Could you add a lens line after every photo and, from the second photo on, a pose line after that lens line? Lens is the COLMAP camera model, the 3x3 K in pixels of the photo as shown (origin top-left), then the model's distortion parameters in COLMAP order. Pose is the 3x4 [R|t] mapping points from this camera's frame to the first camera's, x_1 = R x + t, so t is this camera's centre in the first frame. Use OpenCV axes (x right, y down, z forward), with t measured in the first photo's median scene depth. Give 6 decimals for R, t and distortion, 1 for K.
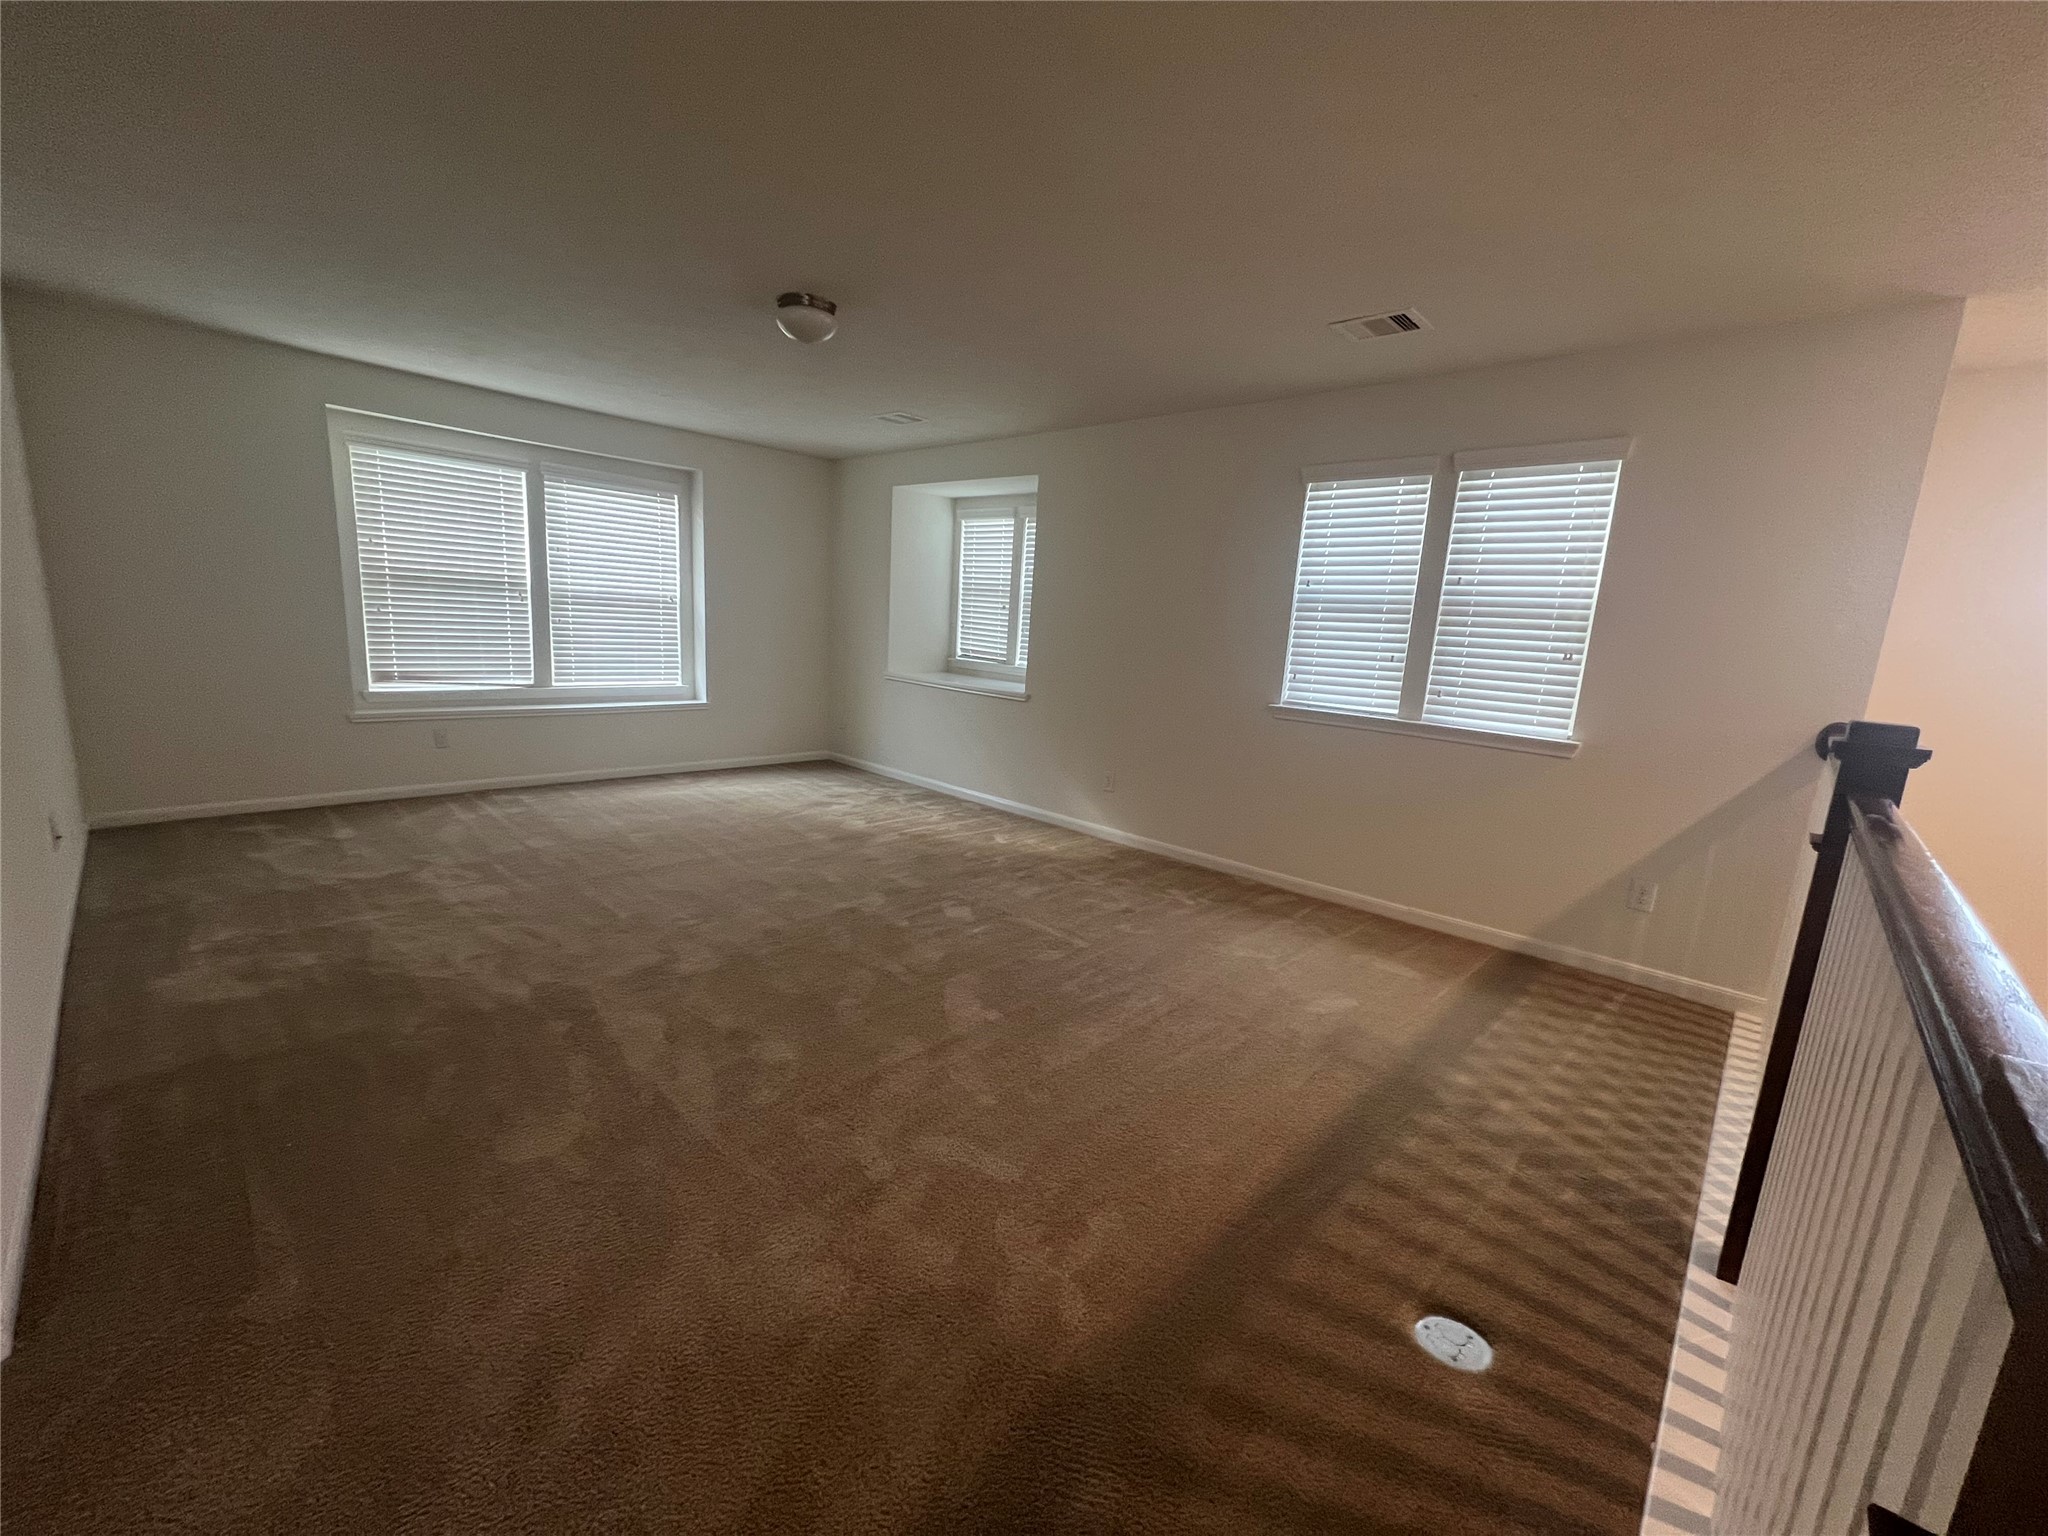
lens RADIAL K [[815.3, 0, 1023.2], [0, 815.3, 771.0], [0, 0, 1]] dist [0.001261, 0.000749]
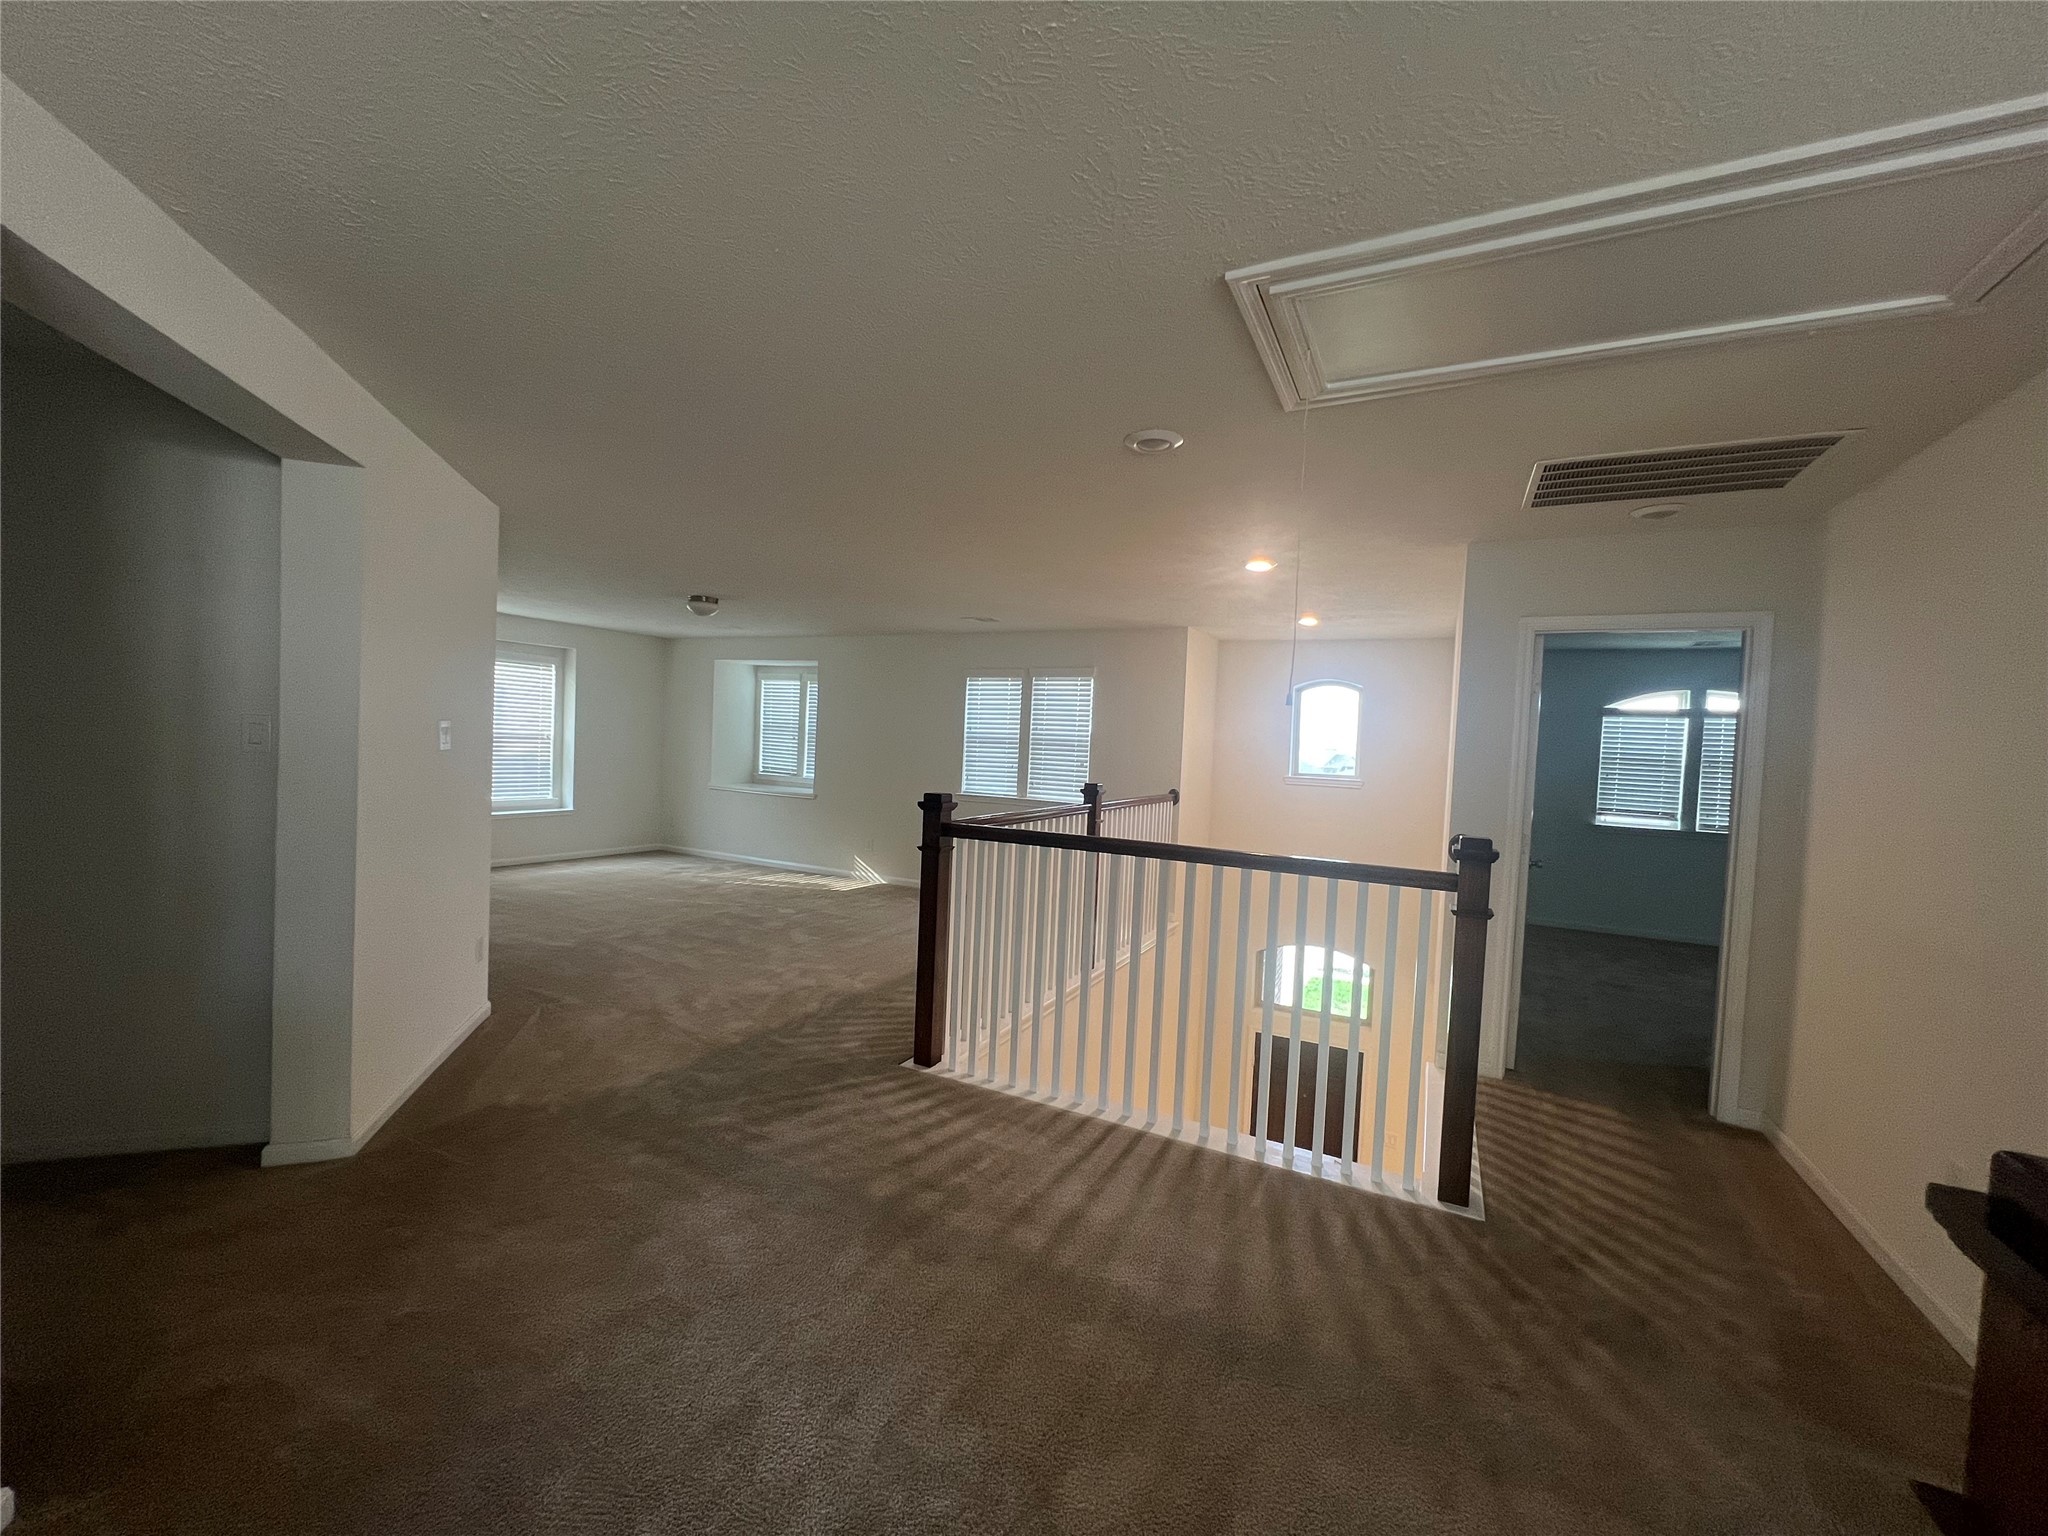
lens RADIAL K [[815.3, 0, 1023.2], [0, 815.3, 774.3], [0, 0, 1]] dist [0.001261, 0.000749]
pose [[0.958745, -0.027636, 0.282920, -0.048806], [0.064246, 0.990577, -0.120954, 0.076554], [-0.276911, 0.134141, 0.951486, -0.562404]]
